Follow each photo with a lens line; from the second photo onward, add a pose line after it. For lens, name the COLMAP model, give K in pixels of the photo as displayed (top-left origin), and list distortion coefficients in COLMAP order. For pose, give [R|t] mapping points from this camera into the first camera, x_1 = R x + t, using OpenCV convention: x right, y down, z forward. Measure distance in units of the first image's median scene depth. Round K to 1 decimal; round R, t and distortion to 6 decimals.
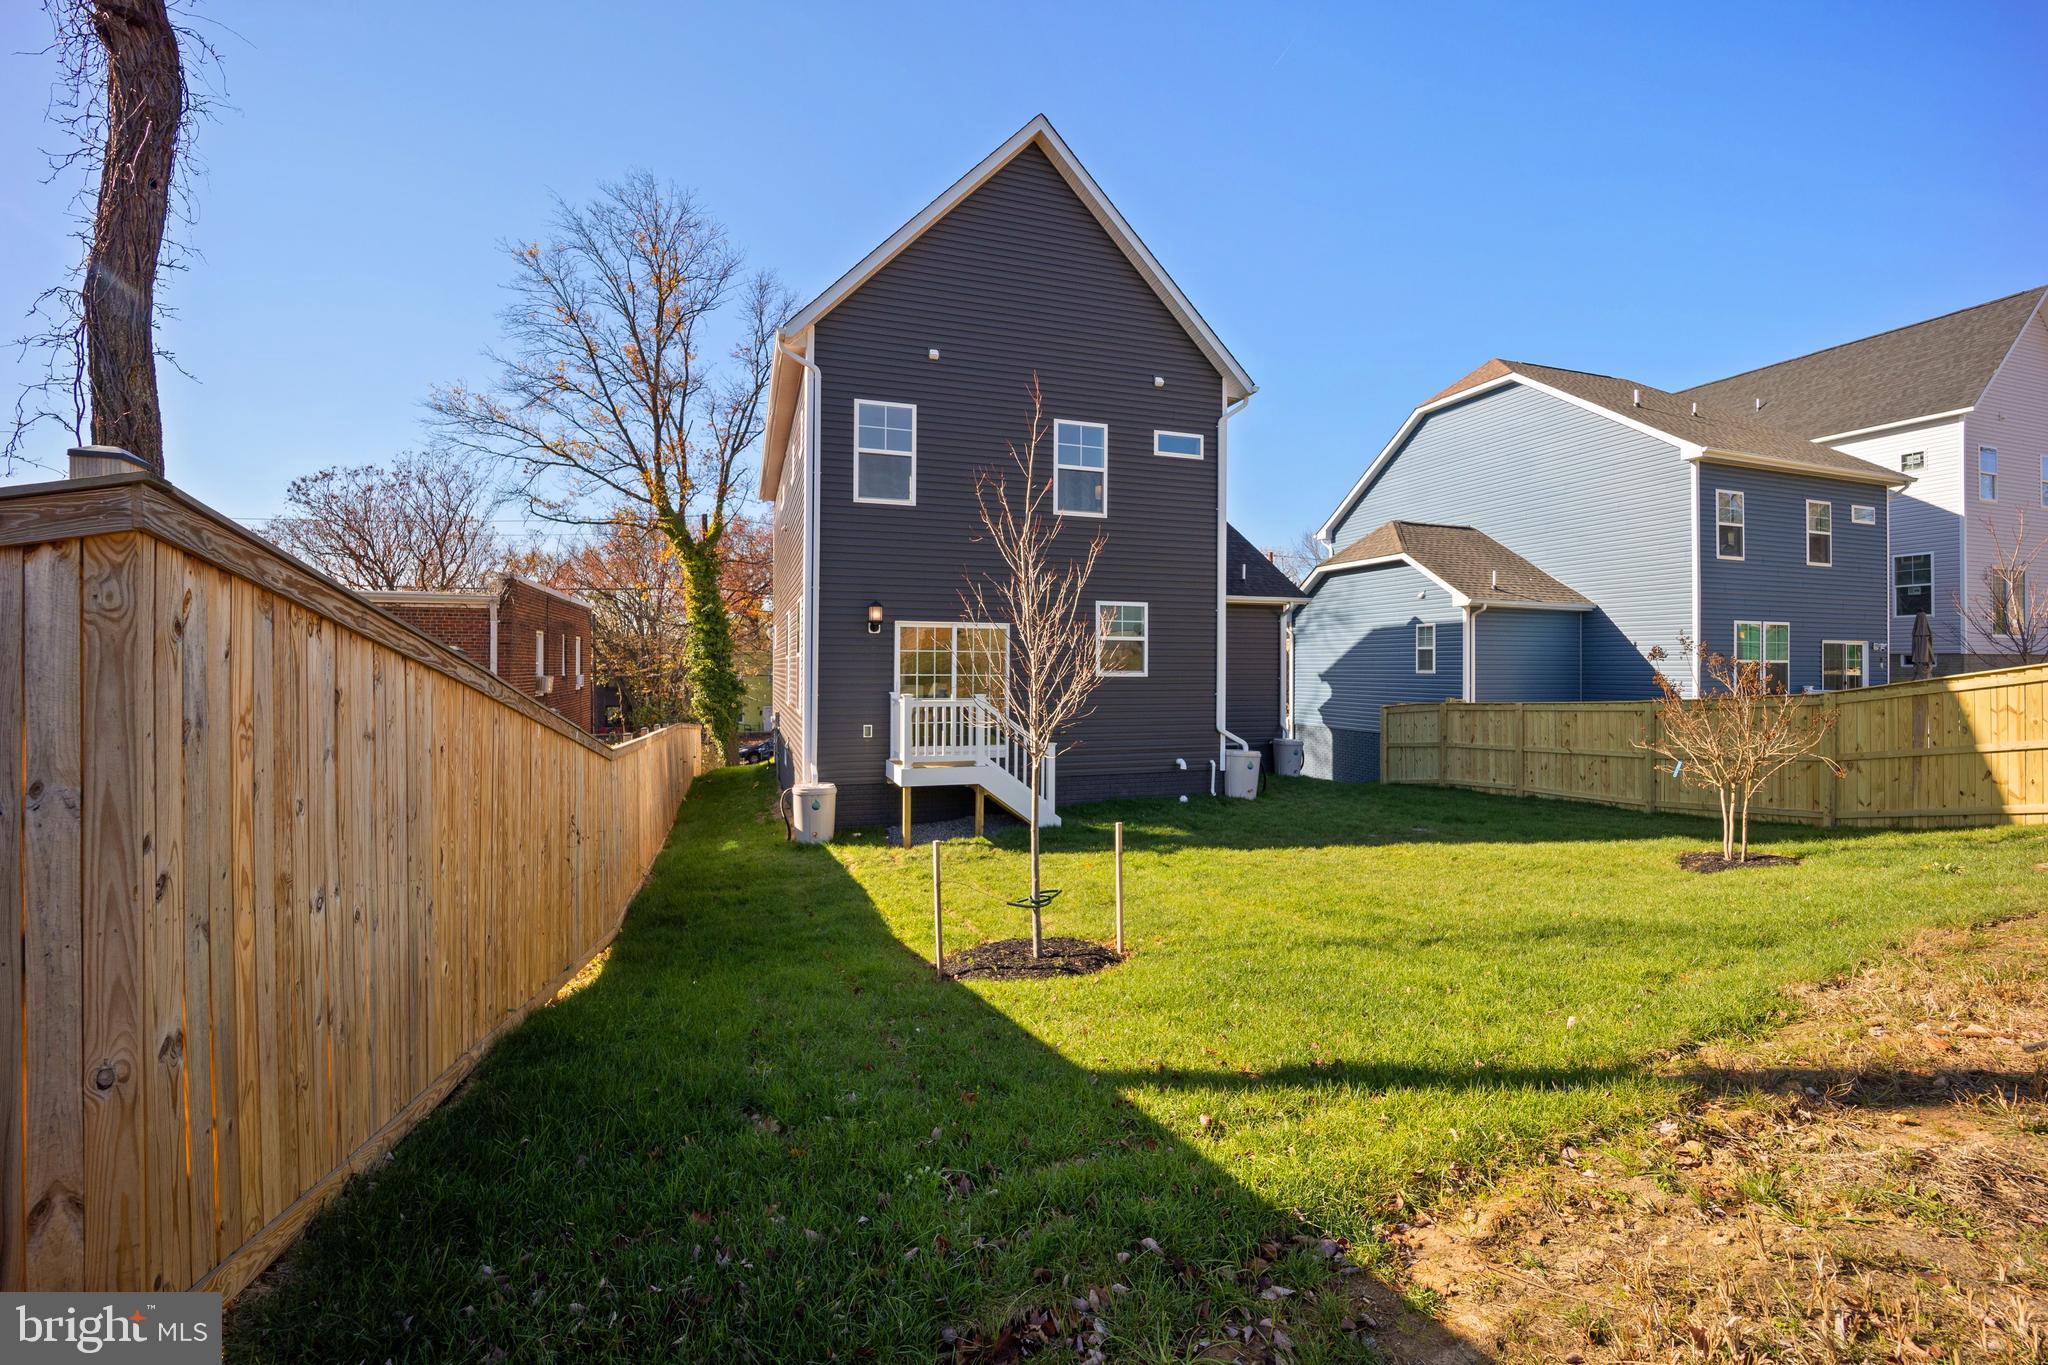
lens RADIAL K [[831.2, 0, 1036.3], [0, 831.2, 683.7], [0, 0, 1]] dist [-0.017256, -0.000506]
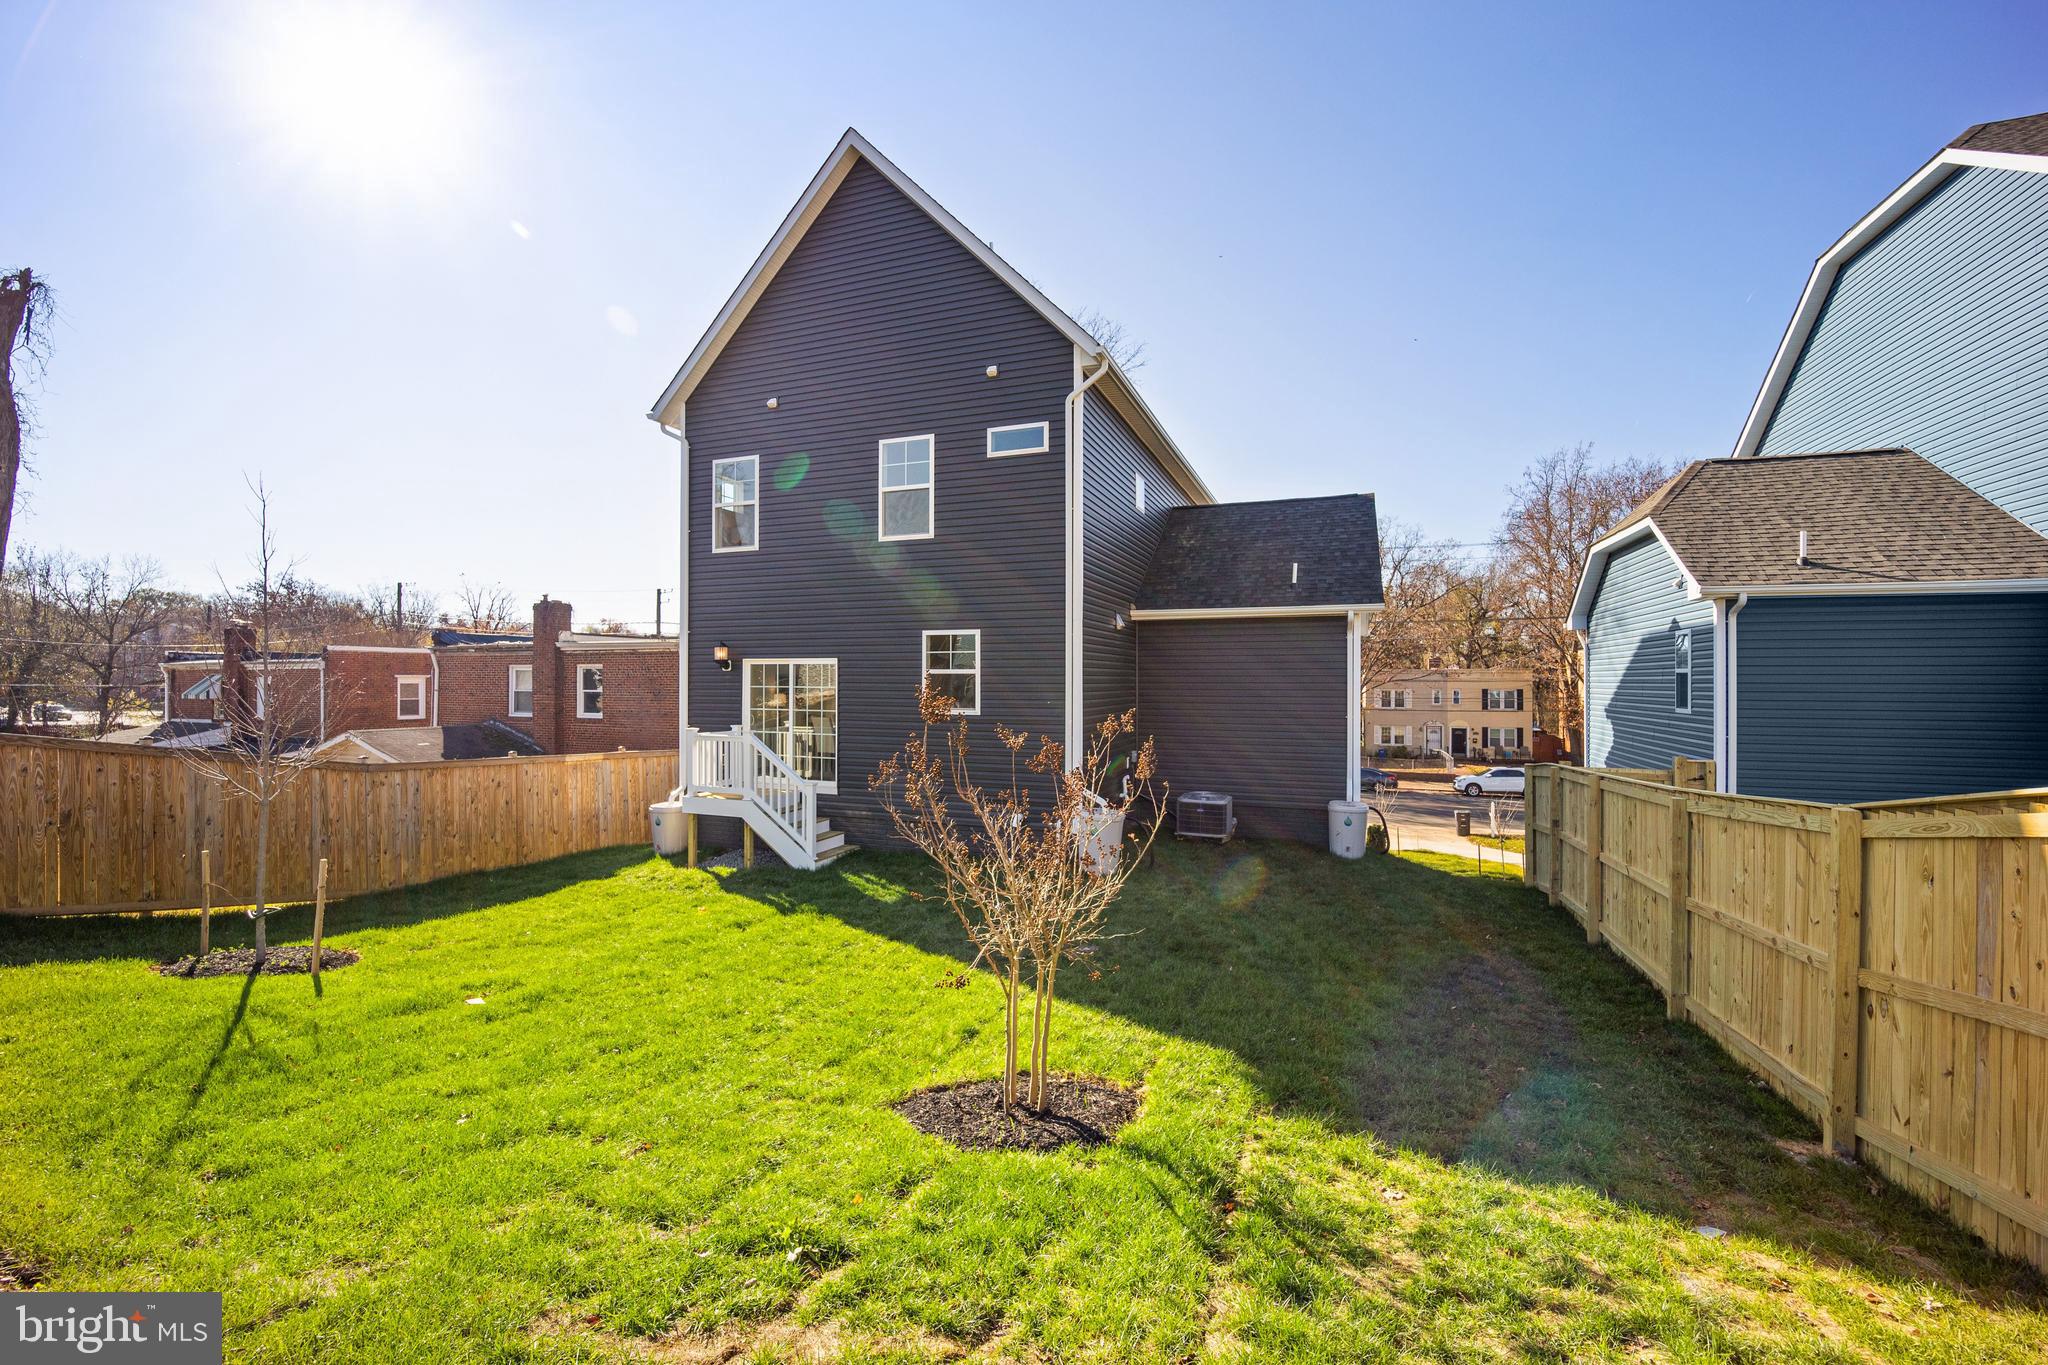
lens RADIAL K [[831.2, 0, 1031.2], [0, 831.2, 682.5], [0, 0, 1]] dist [-0.017256, -0.000506]
pose [[0.778307, 0.003459, -0.627874, 0.714013], [-0.010076, 0.999925, -0.006982, -0.037704], [0.627803, 0.011761, 0.778283, 0.362829]]
